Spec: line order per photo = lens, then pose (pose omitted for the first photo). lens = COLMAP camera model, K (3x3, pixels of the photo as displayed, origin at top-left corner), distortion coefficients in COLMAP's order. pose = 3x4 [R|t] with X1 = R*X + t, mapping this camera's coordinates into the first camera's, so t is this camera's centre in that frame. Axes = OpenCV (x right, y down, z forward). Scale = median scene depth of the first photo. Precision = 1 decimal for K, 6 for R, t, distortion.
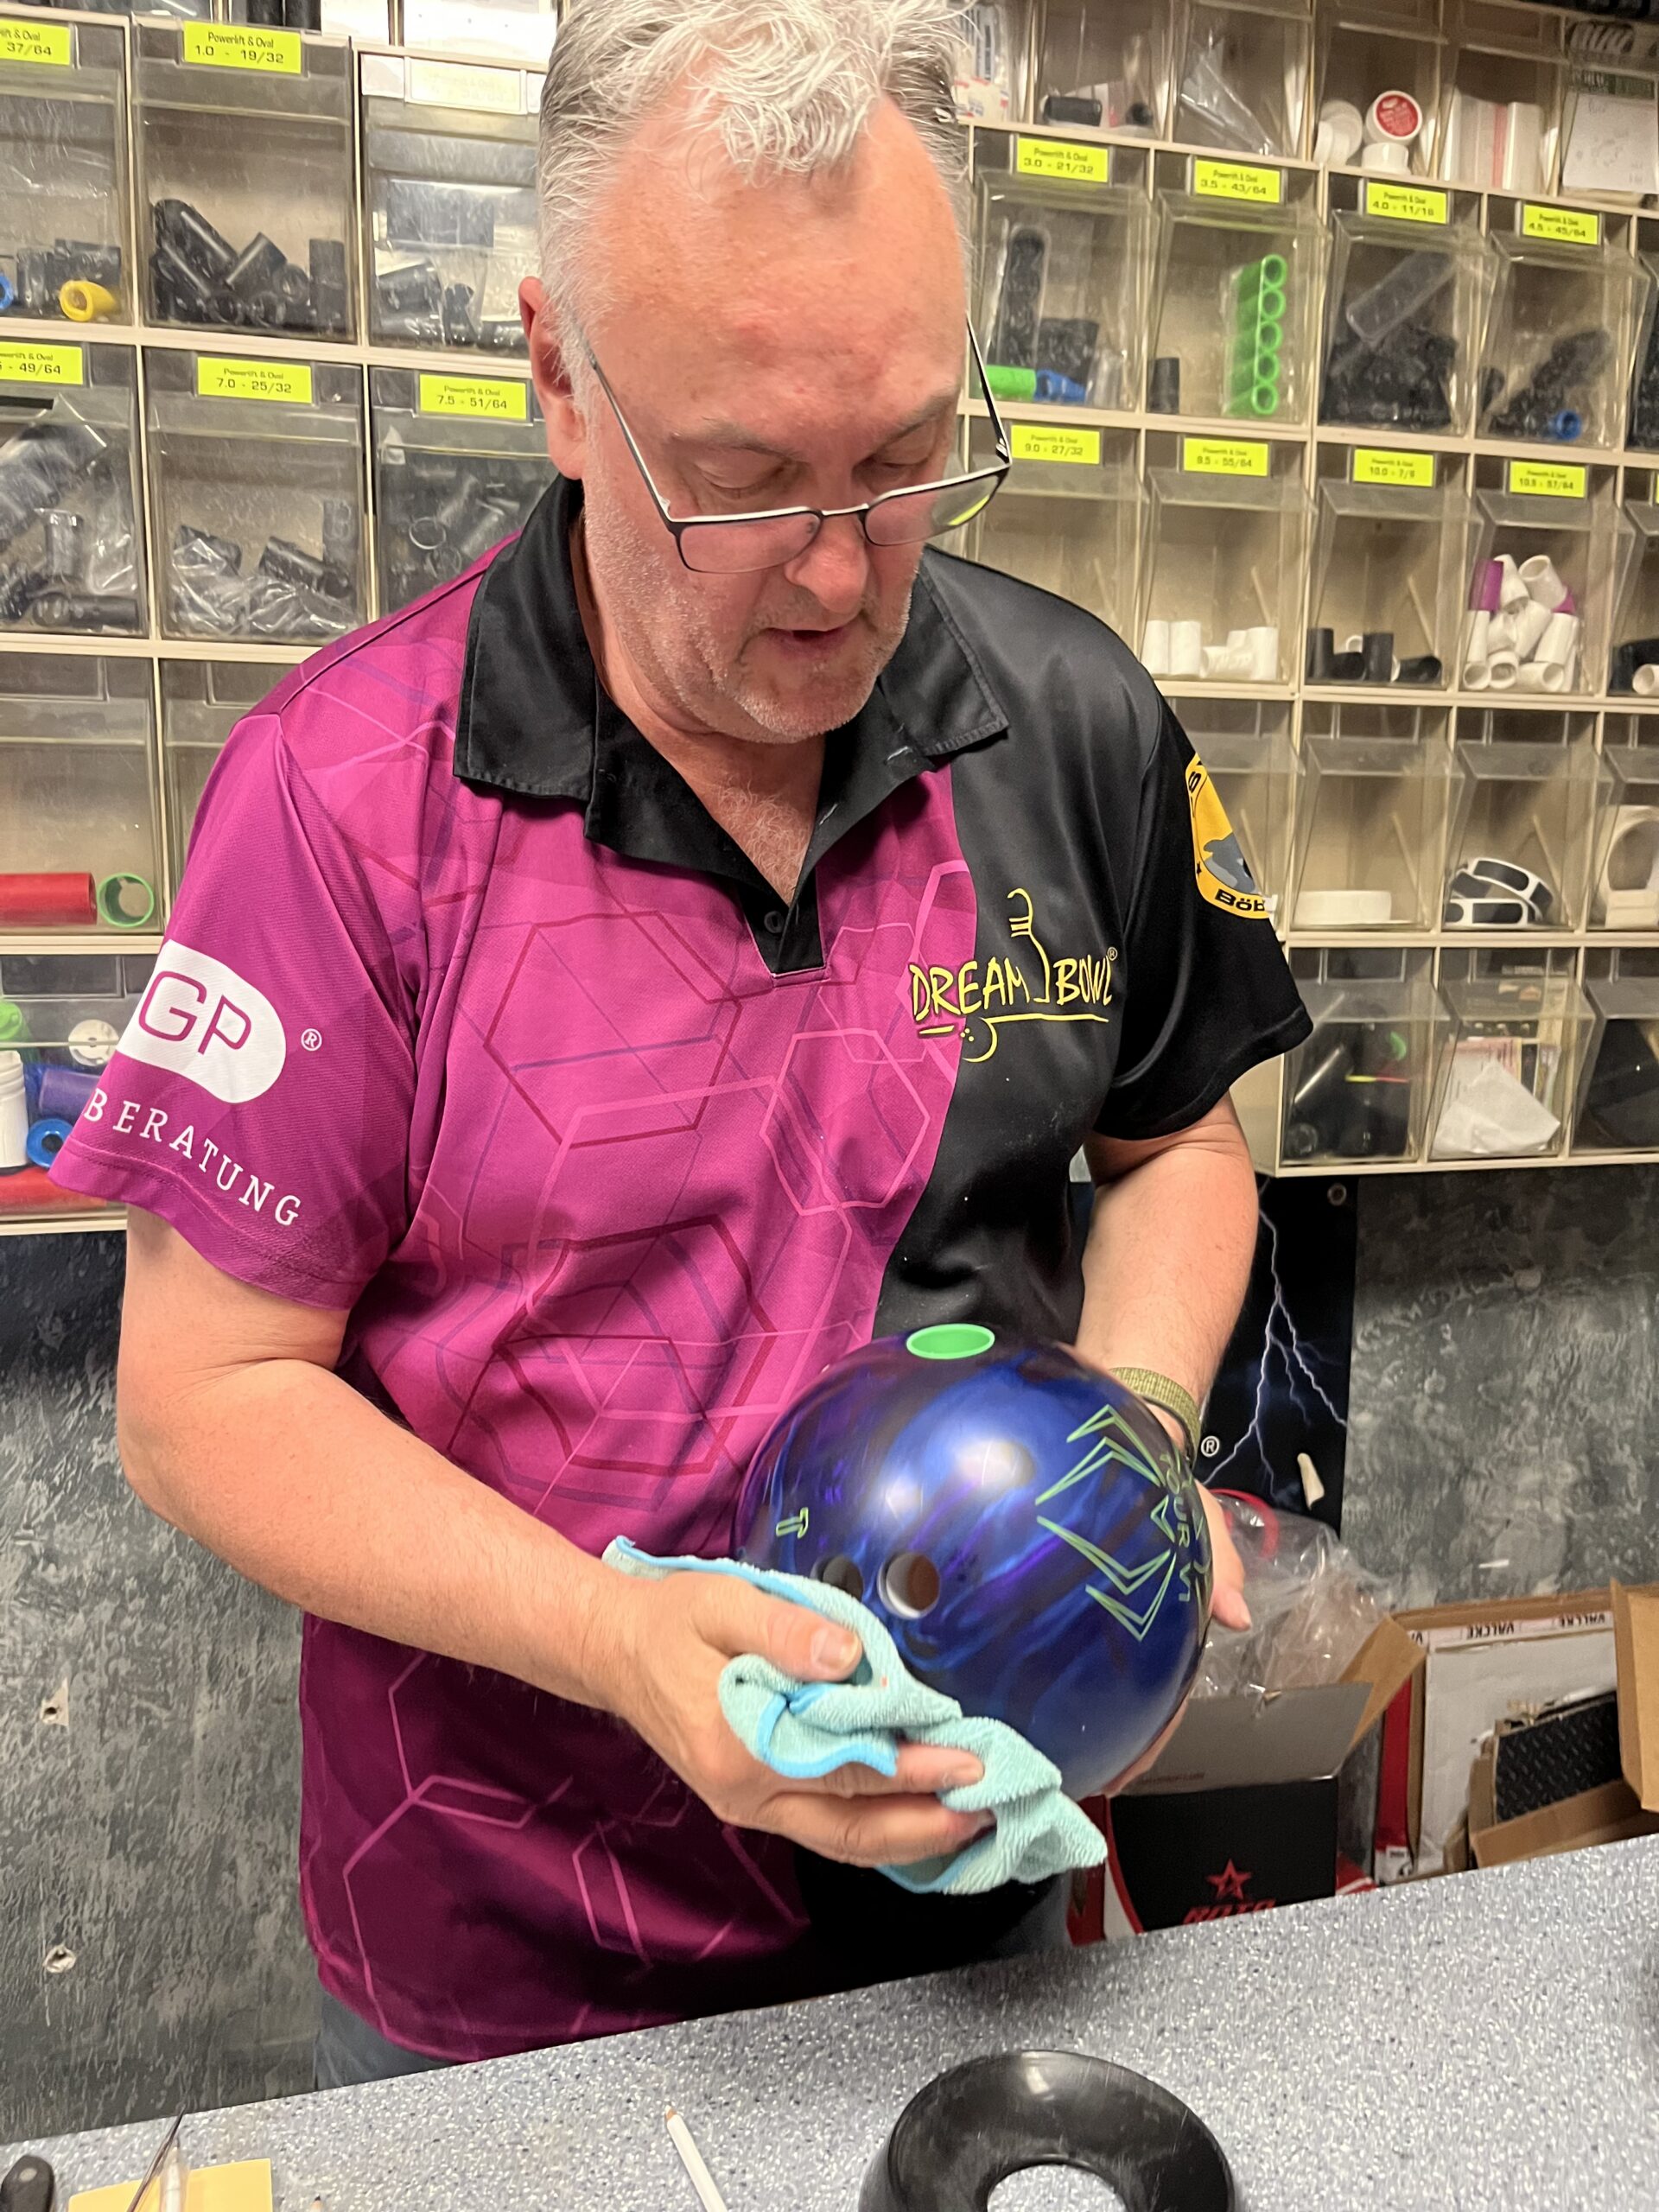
lens RADIAL K [[1728.7, 0, 817.8], [0, 1728.7, 1113.0], [0, 0, 1]] dist [0.043193, -0.069325]
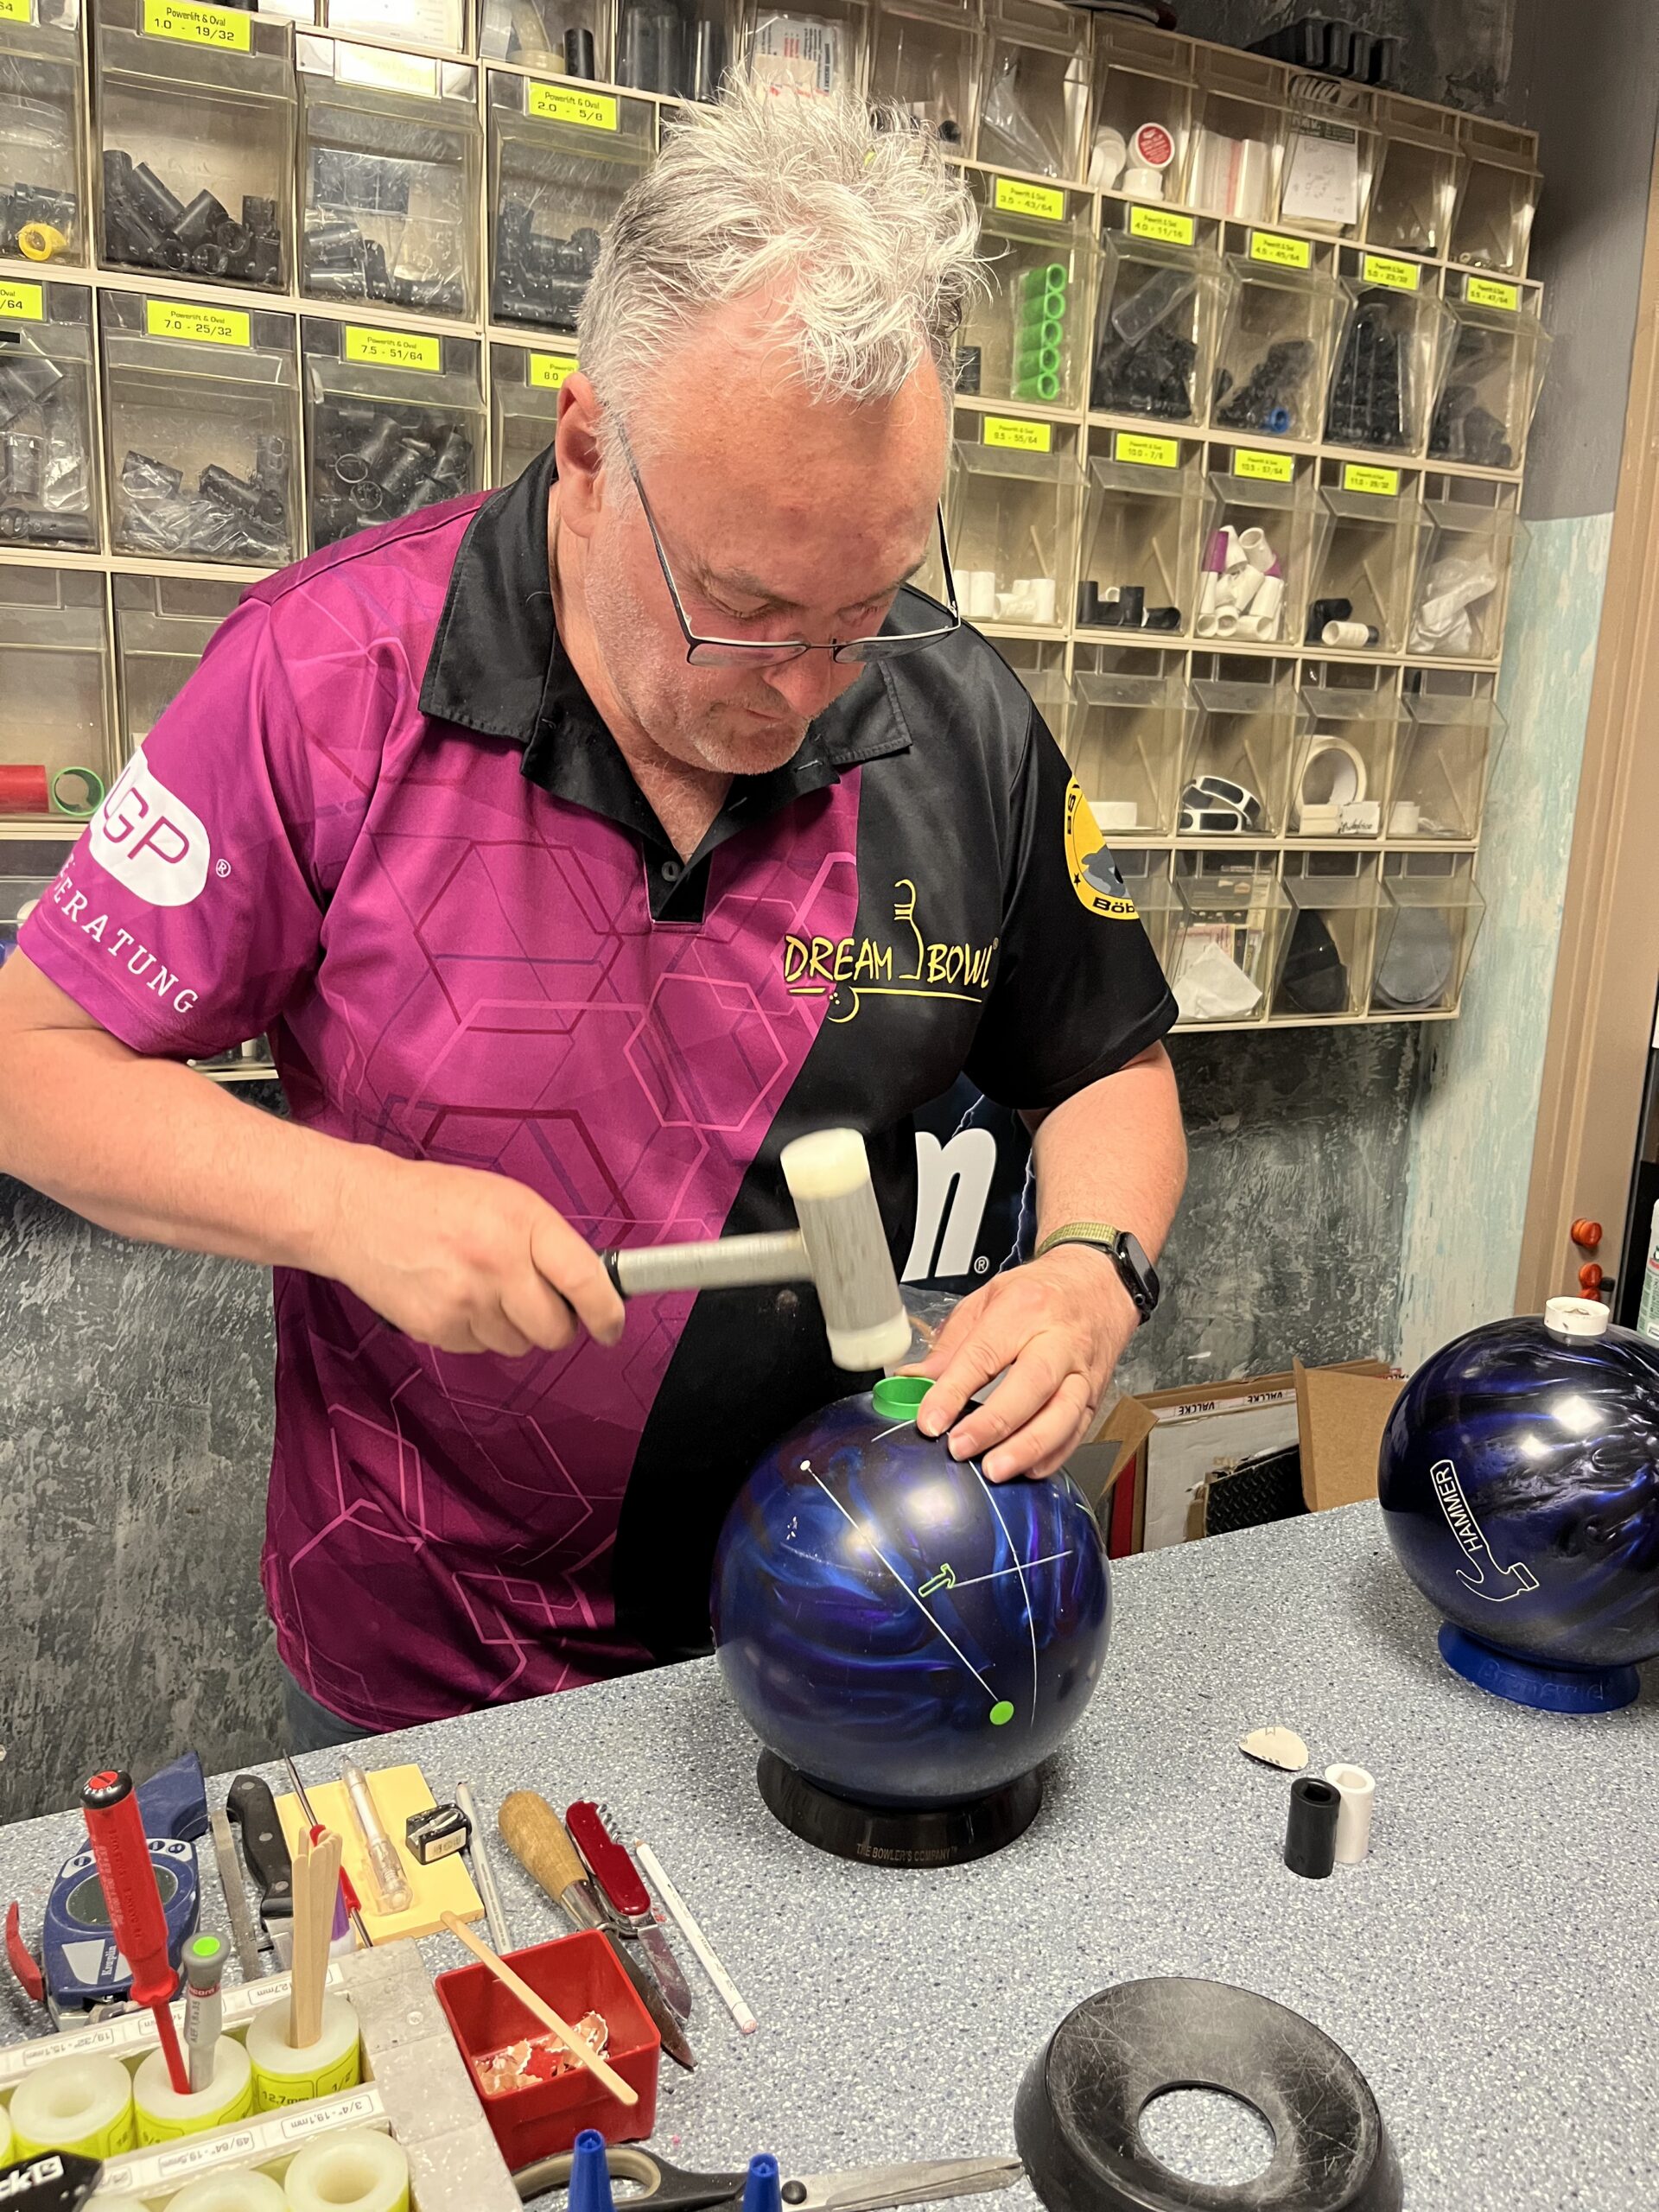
lens RADIAL K [[1728.7, 0, 837.0], [0, 1728.7, 1103.9], [0, 0, 1]] dist [0.043193, -0.069325]
pose [[0.980415, -0.014268, 0.196425, -0.120914], [0.001997, 0.998041, 0.062528, 0.006995], [-0.196932, -0.060911, 0.978523, -0.163095]]
